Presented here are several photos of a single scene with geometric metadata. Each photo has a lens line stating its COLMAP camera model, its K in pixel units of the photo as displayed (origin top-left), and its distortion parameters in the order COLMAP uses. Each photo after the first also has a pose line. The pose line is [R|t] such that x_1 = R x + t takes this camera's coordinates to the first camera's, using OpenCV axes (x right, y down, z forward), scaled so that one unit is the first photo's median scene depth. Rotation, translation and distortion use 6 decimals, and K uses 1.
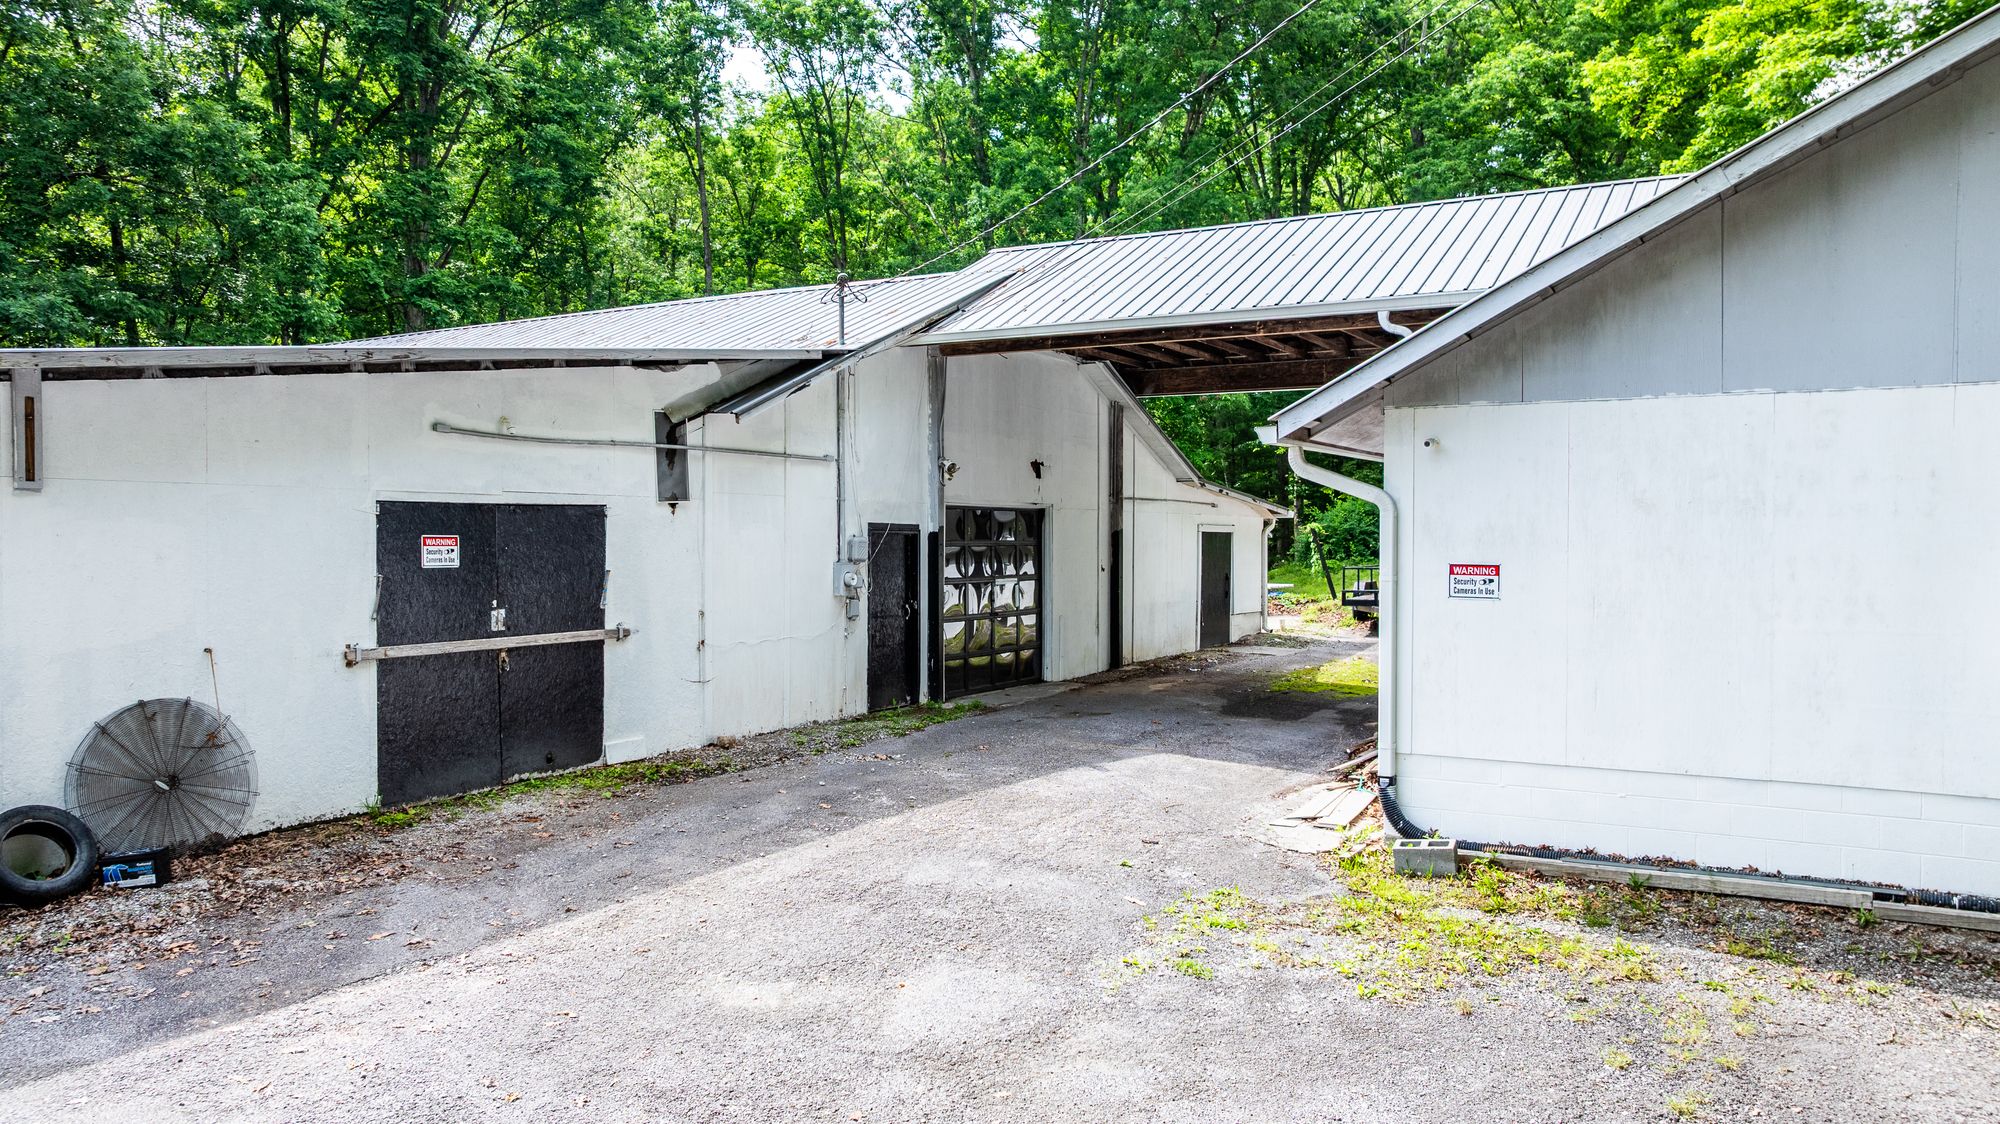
lens RADIAL K [[1415.5, 0, 1010.7], [0, 1415.5, 558.7], [0, 0, 1]] dist [-0.005938, 0.007811]
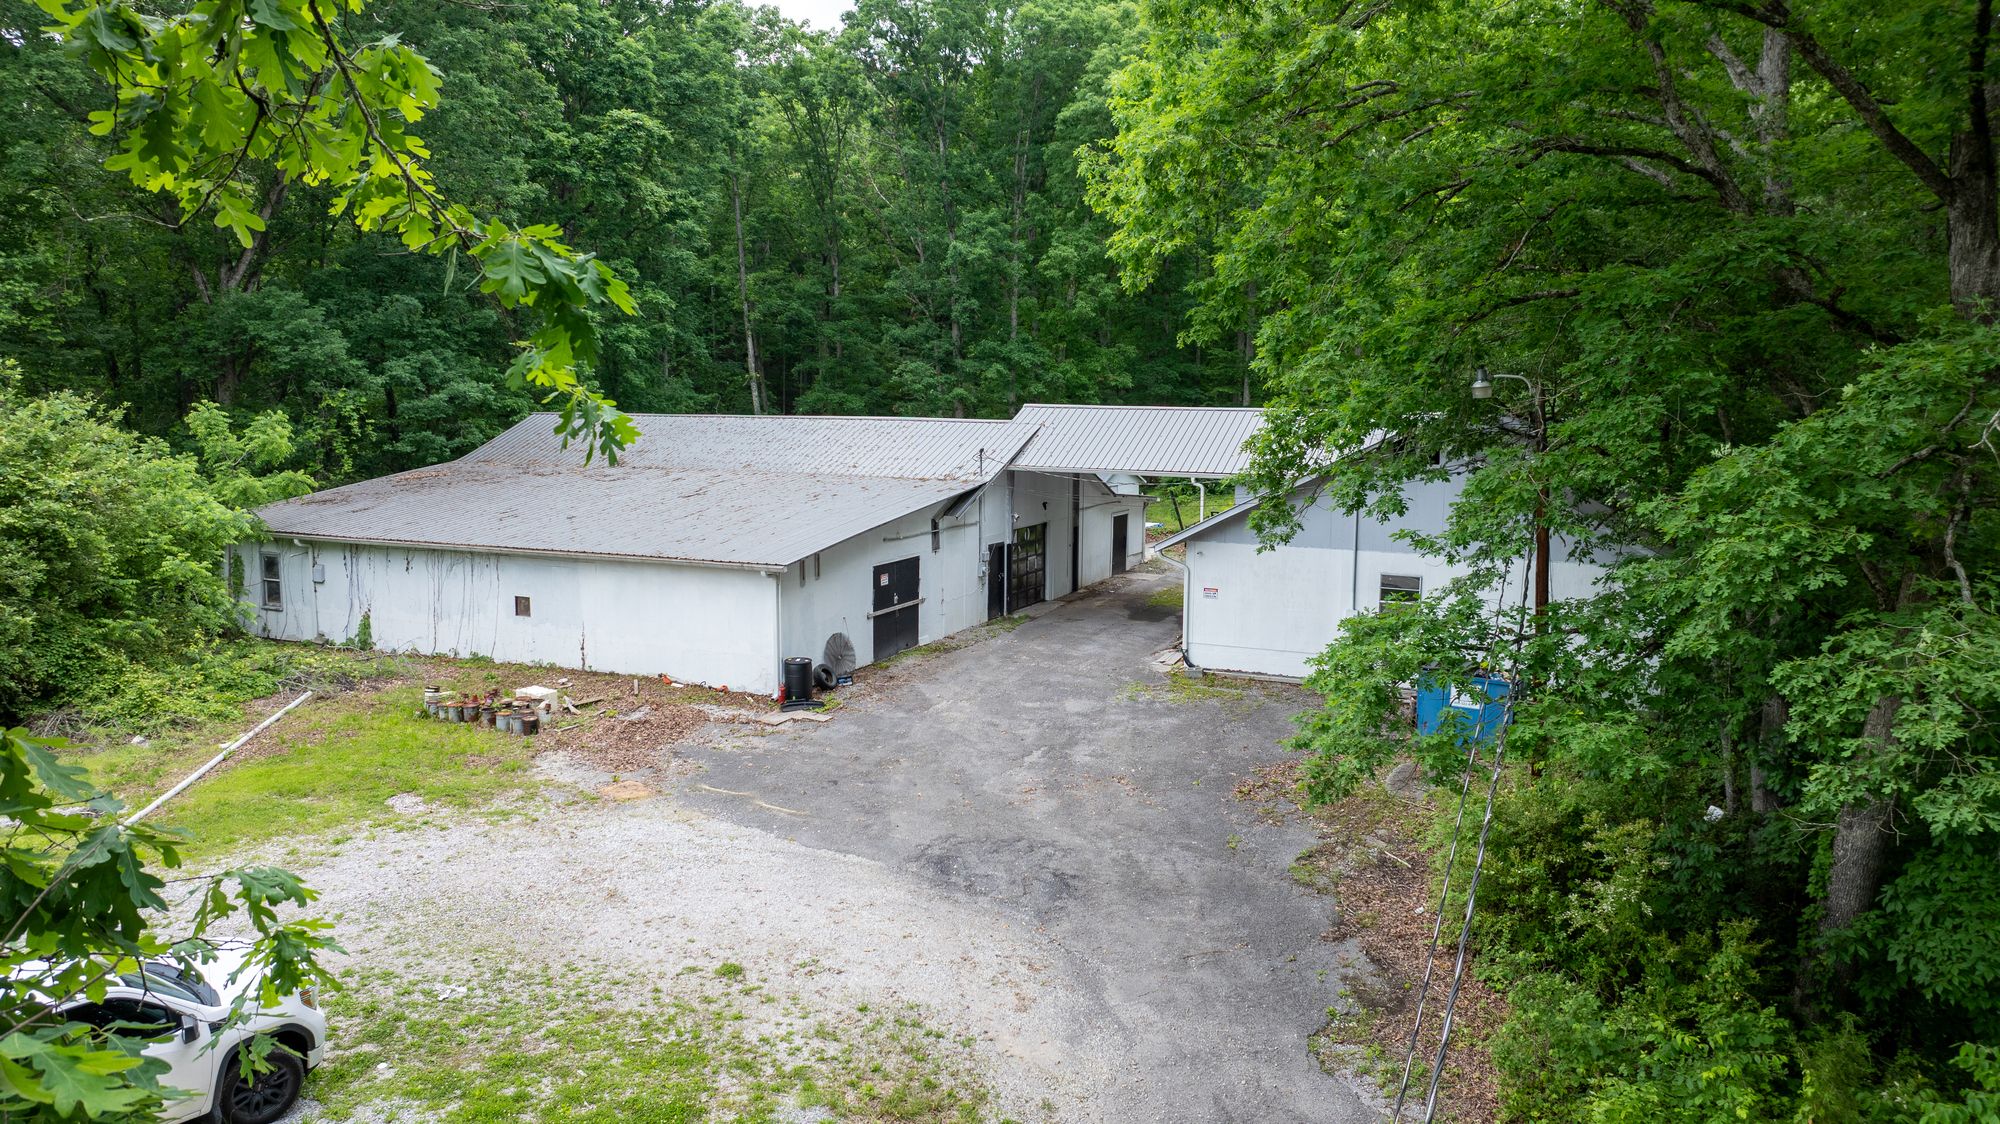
lens RADIAL K [[1415.5, 0, 994.2], [0, 1415.5, 559.7], [0, 0, 1]] dist [-0.005938, 0.007811]
pose [[0.996725, -0.005407, 0.080682, -0.346925], [-0.003644, 0.993746, 0.111609, -0.328445], [-0.080781, -0.111537, 0.990472, -1.725501]]
